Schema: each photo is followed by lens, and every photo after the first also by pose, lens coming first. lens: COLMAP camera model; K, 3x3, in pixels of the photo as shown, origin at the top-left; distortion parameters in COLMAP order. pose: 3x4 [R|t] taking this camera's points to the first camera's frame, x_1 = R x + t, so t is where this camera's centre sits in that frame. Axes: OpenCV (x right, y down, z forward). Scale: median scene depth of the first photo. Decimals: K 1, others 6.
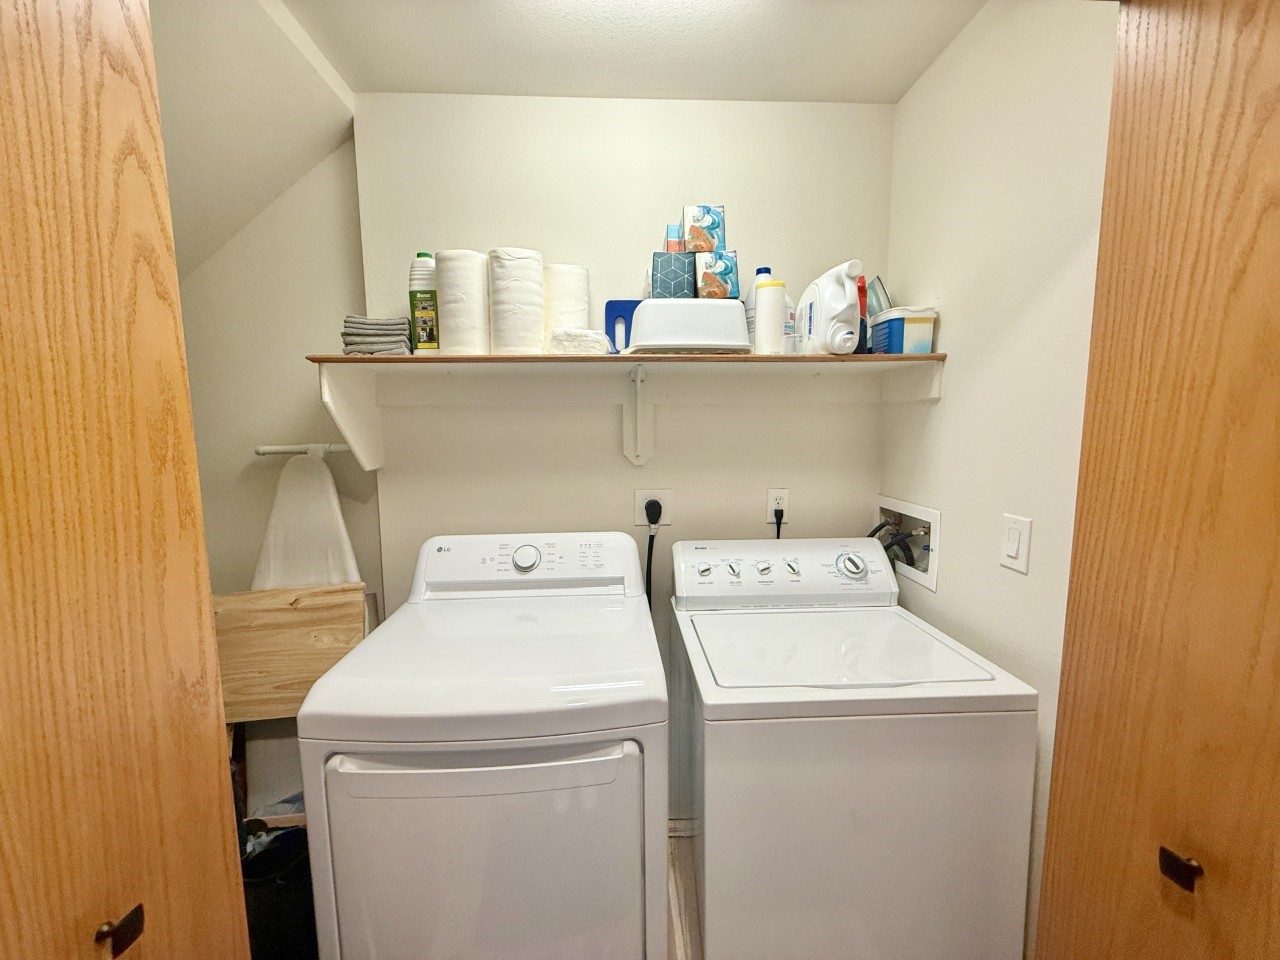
lens RADIAL K [[511.3, 0, 640.0], [0, 511.3, 479.6], [0, 0, 1]] dist [0.003381, 0.000075]
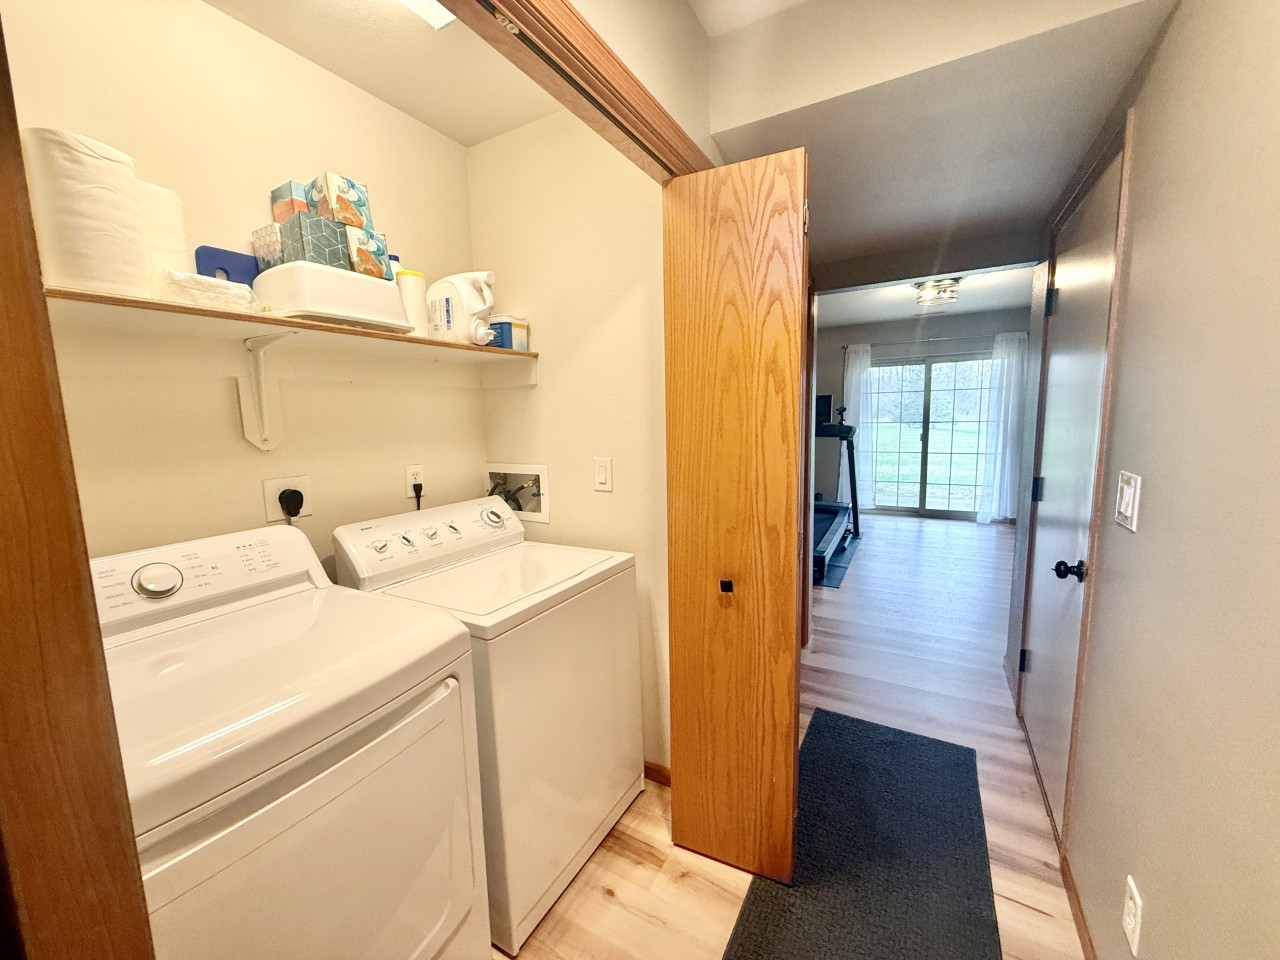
lens RADIAL K [[511.3, 0, 639.7], [0, 511.3, 481.3], [0, 0, 1]] dist [0.003381, 0.000075]
pose [[0.537361, -0.114379, 0.835560, -0.461289], [0.114048, 0.991515, 0.062382, 0.047989], [-0.835605, 0.061772, 0.545846, 0.020811]]
